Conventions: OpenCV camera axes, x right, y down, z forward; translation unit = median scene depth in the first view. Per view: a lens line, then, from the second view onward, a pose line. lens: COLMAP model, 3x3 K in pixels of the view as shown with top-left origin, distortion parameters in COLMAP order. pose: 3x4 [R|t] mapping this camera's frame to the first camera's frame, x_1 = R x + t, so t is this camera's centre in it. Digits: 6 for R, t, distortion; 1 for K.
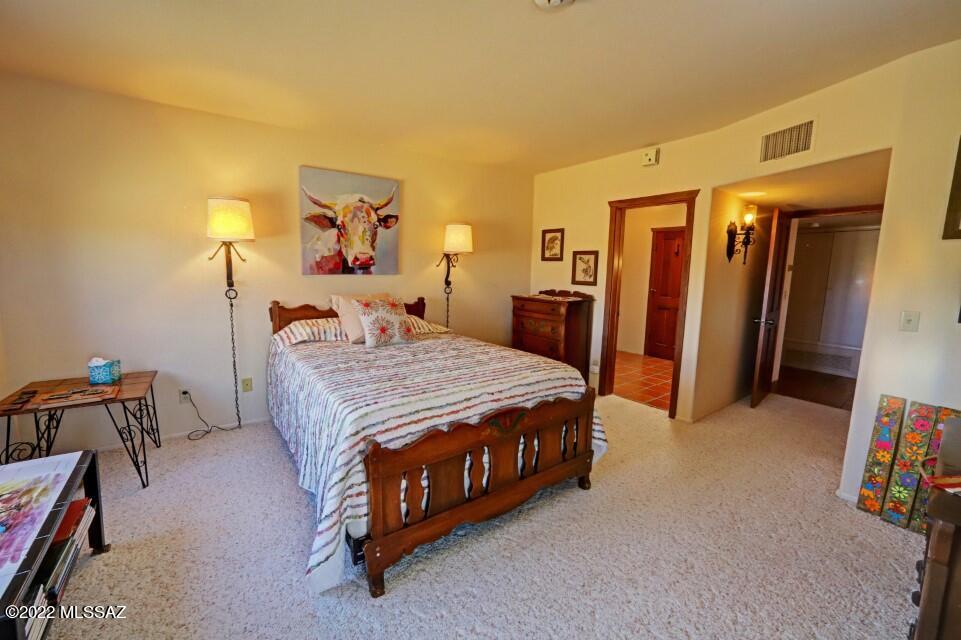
lens RADIAL K [[381.3, 0, 478.4], [0, 381.3, 319.7], [0, 0, 1]] dist [-0.018744, 0.004038]
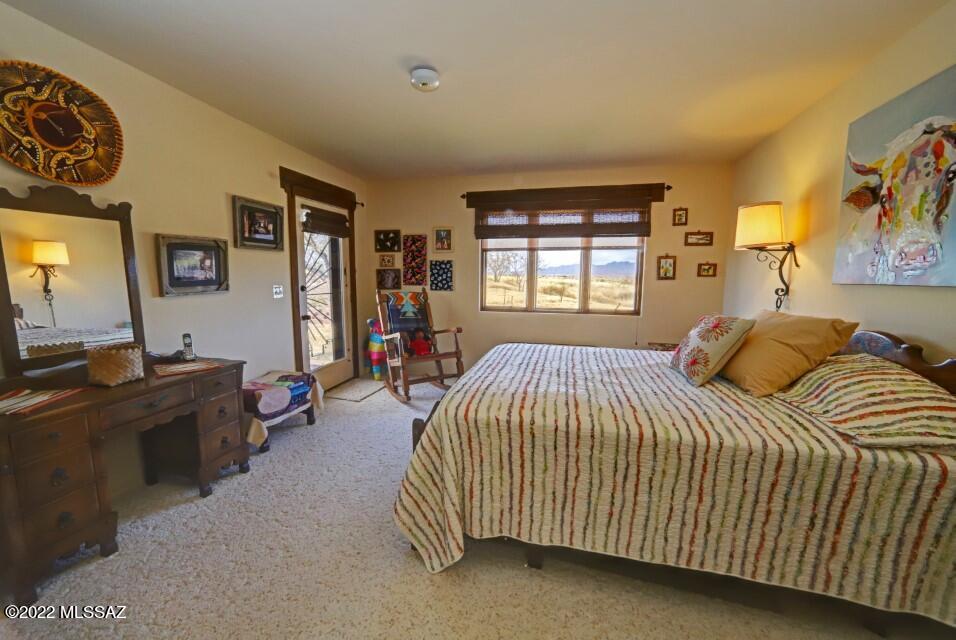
lens RADIAL K [[379.3, 0, 479.4], [0, 379.3, 318.1], [0, 0, 1]] dist [-0.018744, 0.004038]
pose [[-0.772407, 0.051254, -0.633057, 0.444538], [-0.100395, 0.974355, 0.201380, -0.123242], [0.627143, 0.219103, -0.747452, 1.064470]]
